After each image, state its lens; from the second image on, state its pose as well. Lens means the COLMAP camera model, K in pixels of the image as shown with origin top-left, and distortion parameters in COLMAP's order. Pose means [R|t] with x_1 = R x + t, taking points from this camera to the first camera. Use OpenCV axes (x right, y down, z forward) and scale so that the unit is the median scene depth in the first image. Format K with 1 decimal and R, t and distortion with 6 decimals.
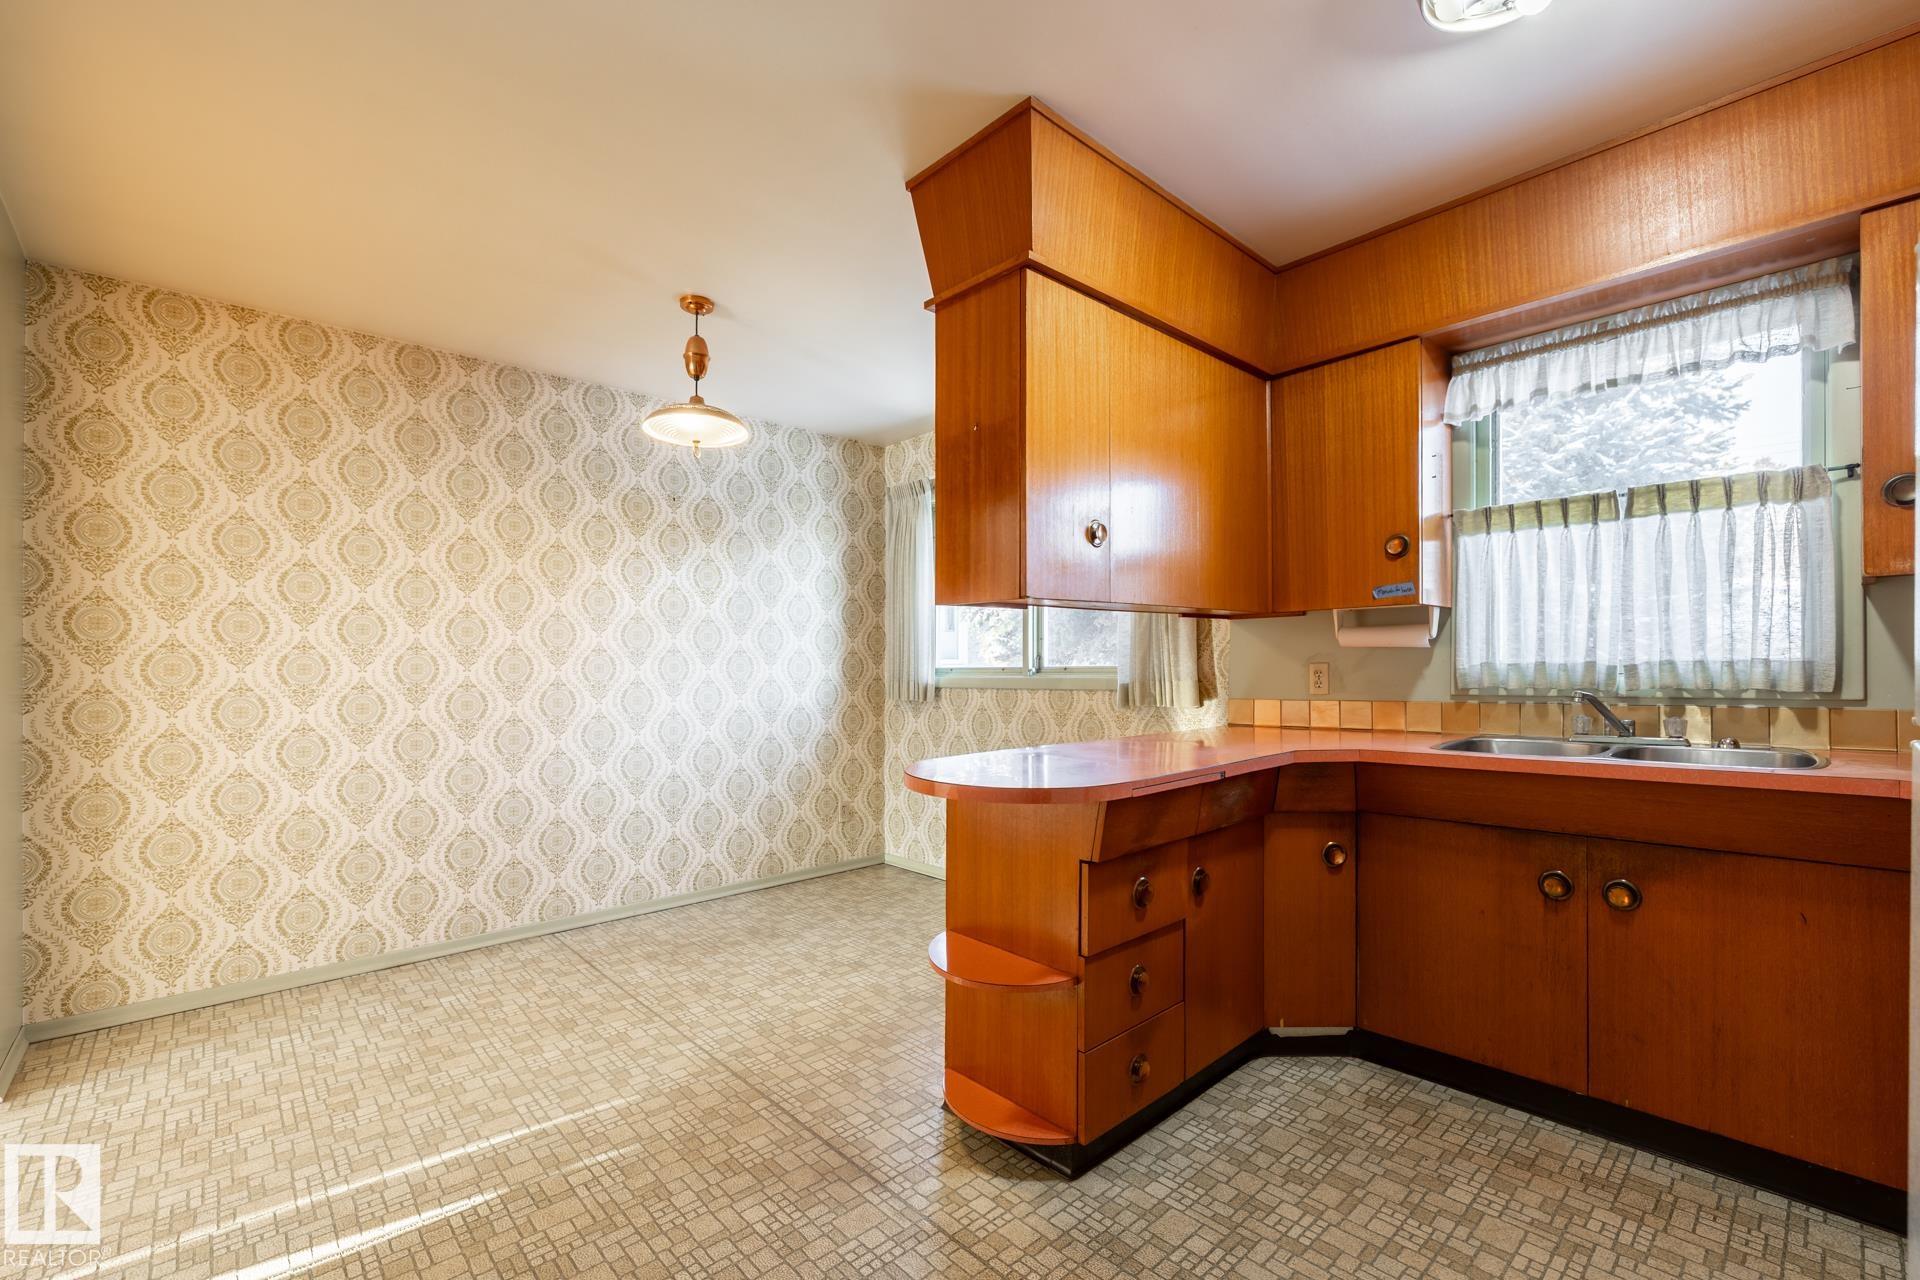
lens RADIAL K [[813.1, 0, 957.6], [0, 813.1, 656.4], [0, 0, 1]] dist [-0.003598, 0.000771]
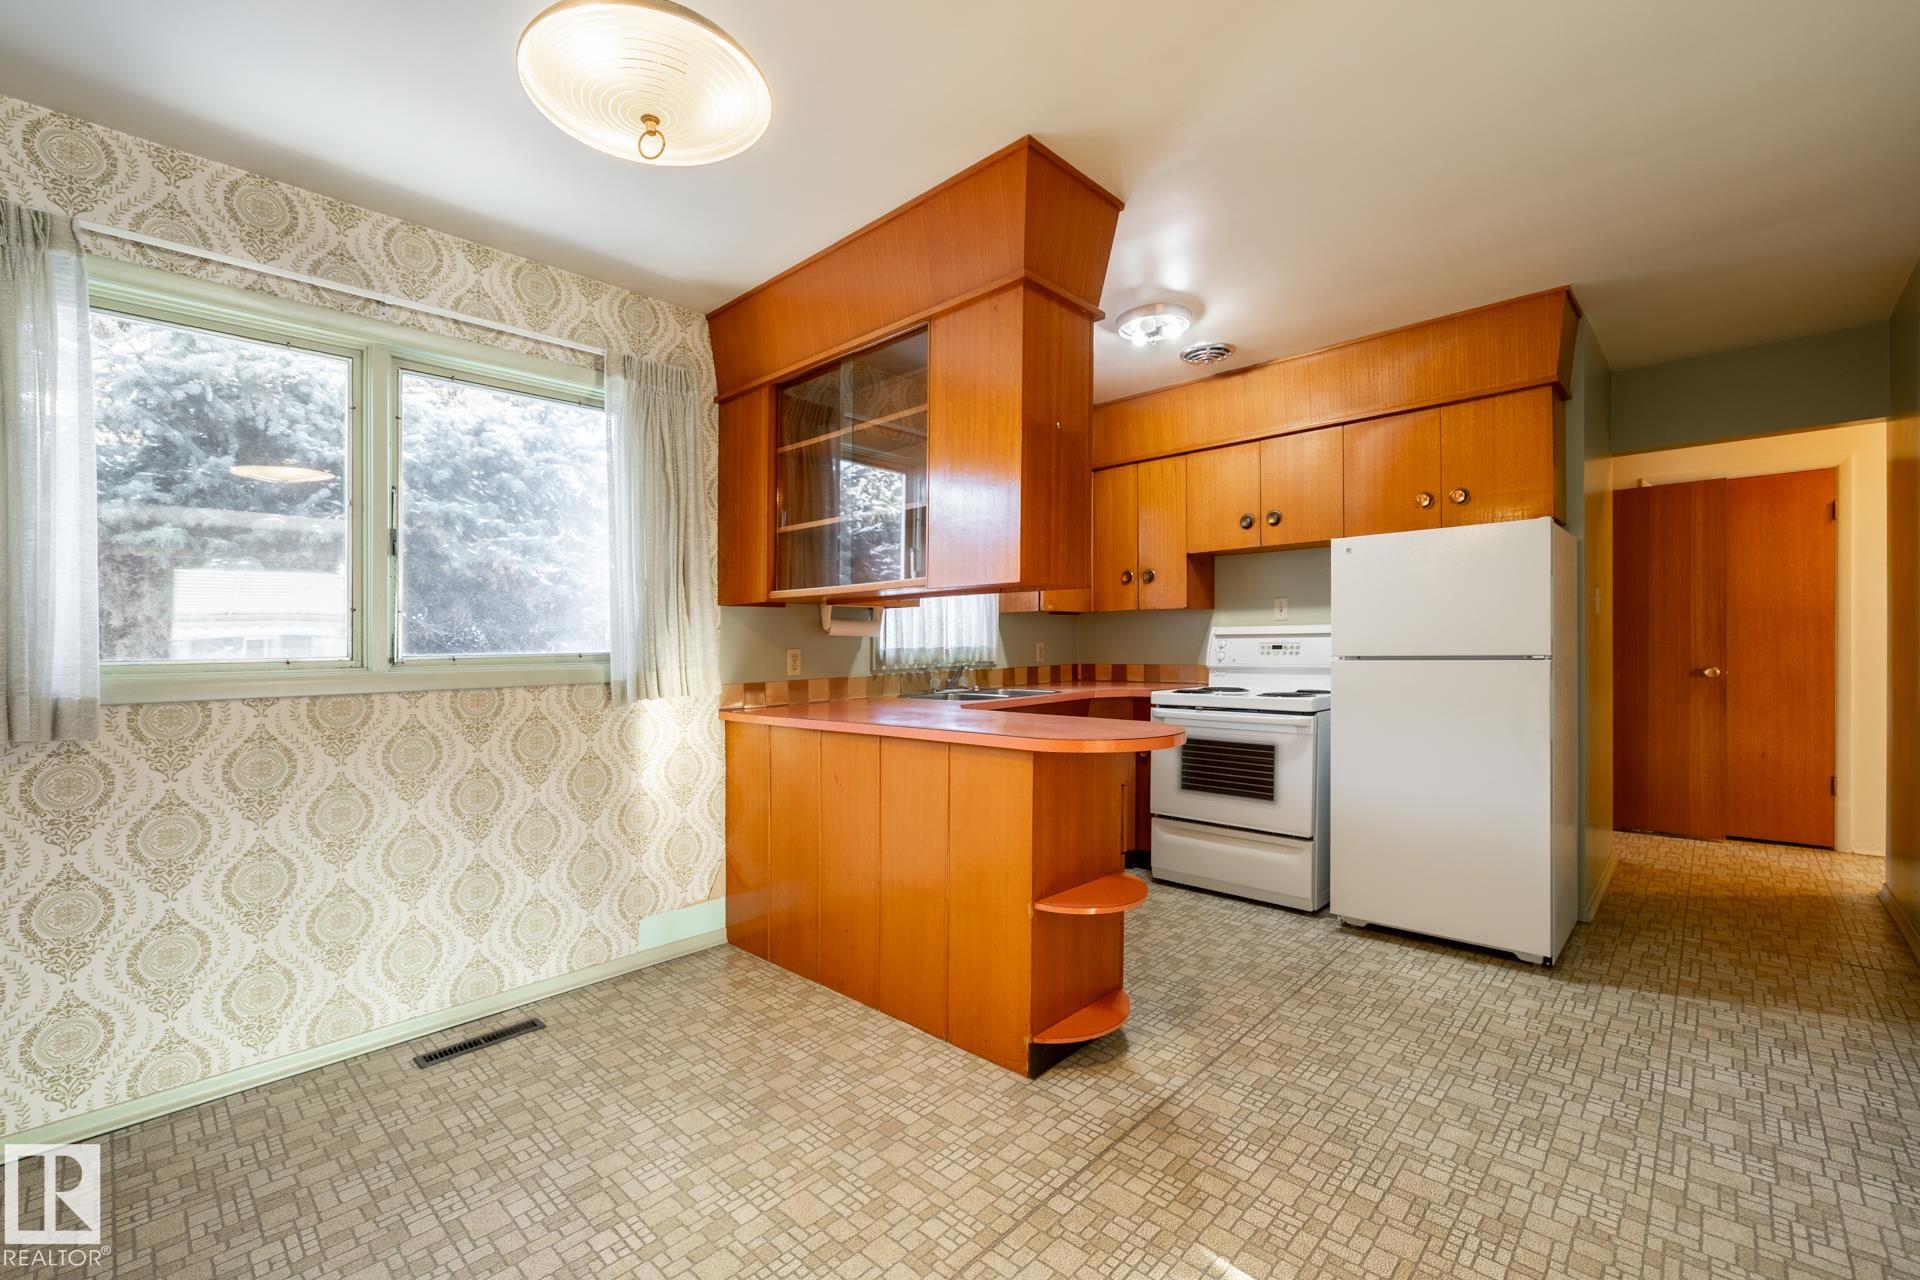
lens RADIAL K [[813.1, 0, 951.5], [0, 813.1, 640.1], [0, 0, 1]] dist [-0.003598, 0.000771]
pose [[-0.059990, 0.017387, 0.998048, -1.011970], [0.006439, 0.999834, -0.017031, 0.024526], [-0.998178, 0.005405, -0.060092, 1.138034]]
